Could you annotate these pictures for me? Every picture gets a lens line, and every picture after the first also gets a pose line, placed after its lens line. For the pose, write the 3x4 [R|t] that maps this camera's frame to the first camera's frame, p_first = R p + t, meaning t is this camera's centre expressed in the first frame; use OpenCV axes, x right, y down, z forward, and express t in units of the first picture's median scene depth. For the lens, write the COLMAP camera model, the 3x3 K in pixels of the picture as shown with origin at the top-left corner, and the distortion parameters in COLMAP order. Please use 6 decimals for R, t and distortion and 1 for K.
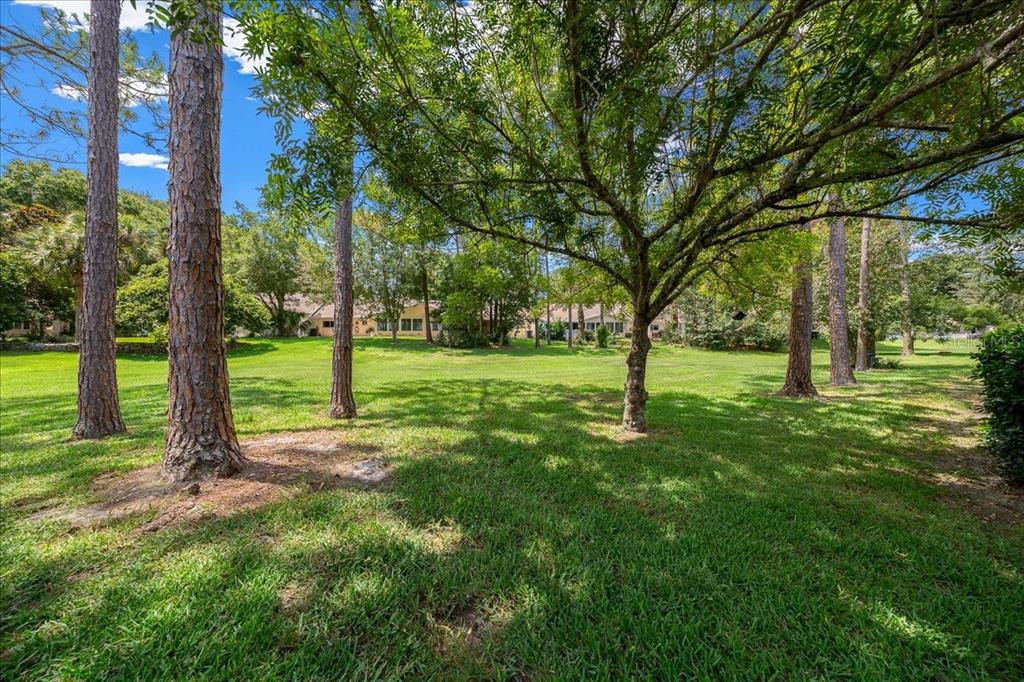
lens RADIAL K [[316.3, 0, 508.8], [0, 316.3, 335.7], [0, 0, 1]] dist [-0.000670, 0.000048]
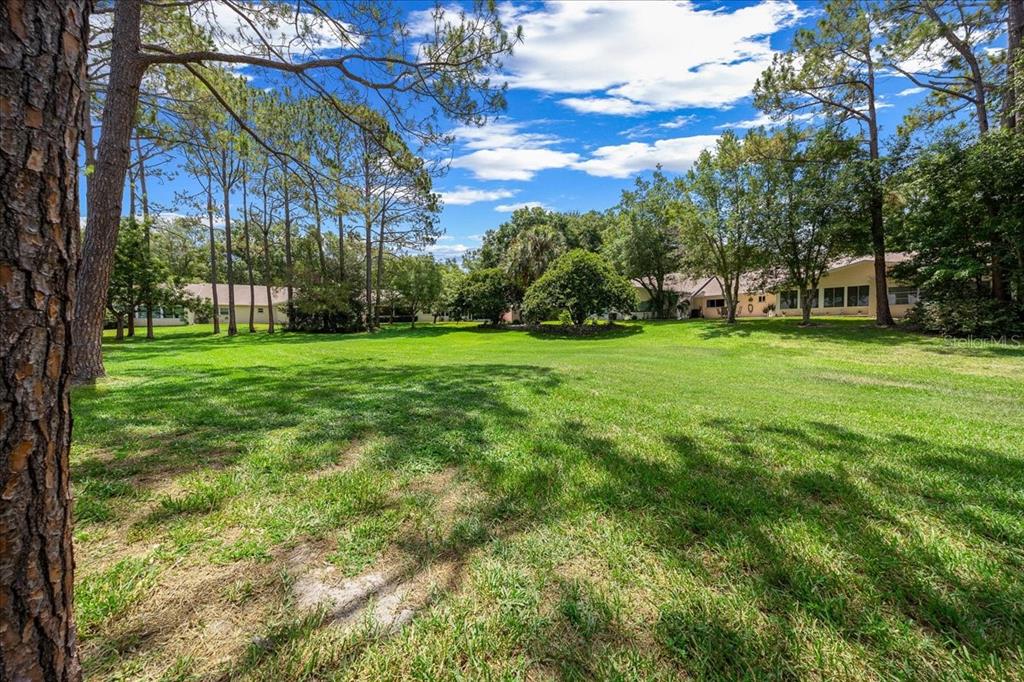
lens RADIAL K [[339.6, 0, 510.0], [0, 339.6, 338.9], [0, 0, 1]] dist [-0.003006, -0.000267]
pose [[0.465673, 0.036455, -0.884206, -0.030747], [0.017401, 0.998581, 0.050335, 0.003804], [0.884786, -0.038826, 0.464377, 0.138739]]
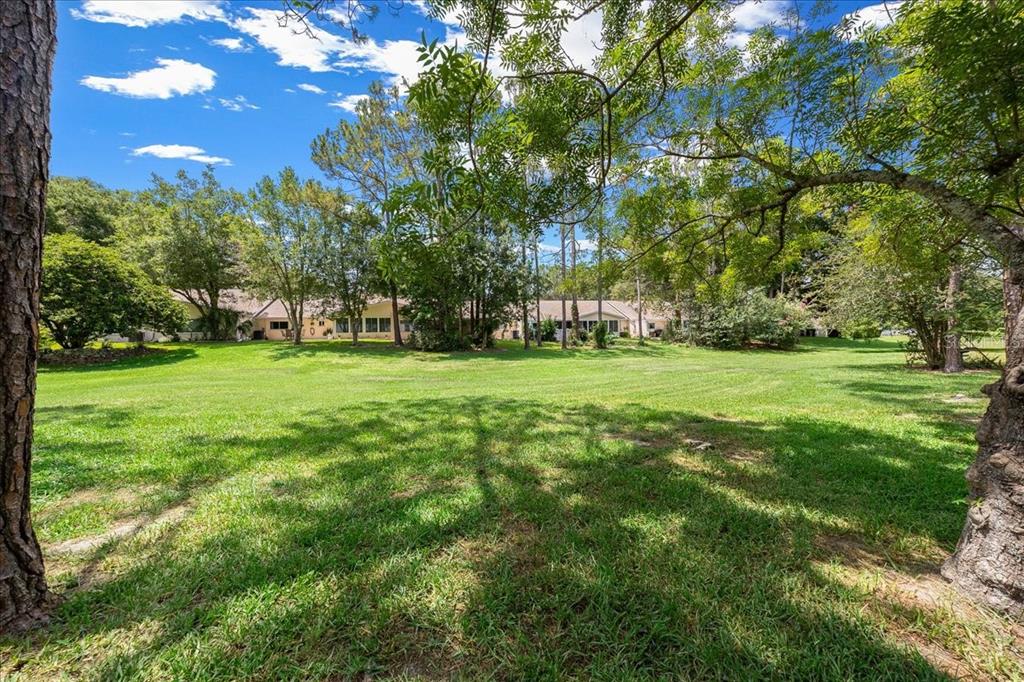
lens RADIAL K [[339.6, 0, 510.0], [0, 339.6, 338.9], [0, 0, 1]] dist [-0.003006, -0.000267]
pose [[0.997971, -0.012272, 0.062480, -0.011986], [0.011978, 0.999915, 0.005090, 0.003310], [-0.062537, -0.004331, 0.998033, 0.082414]]
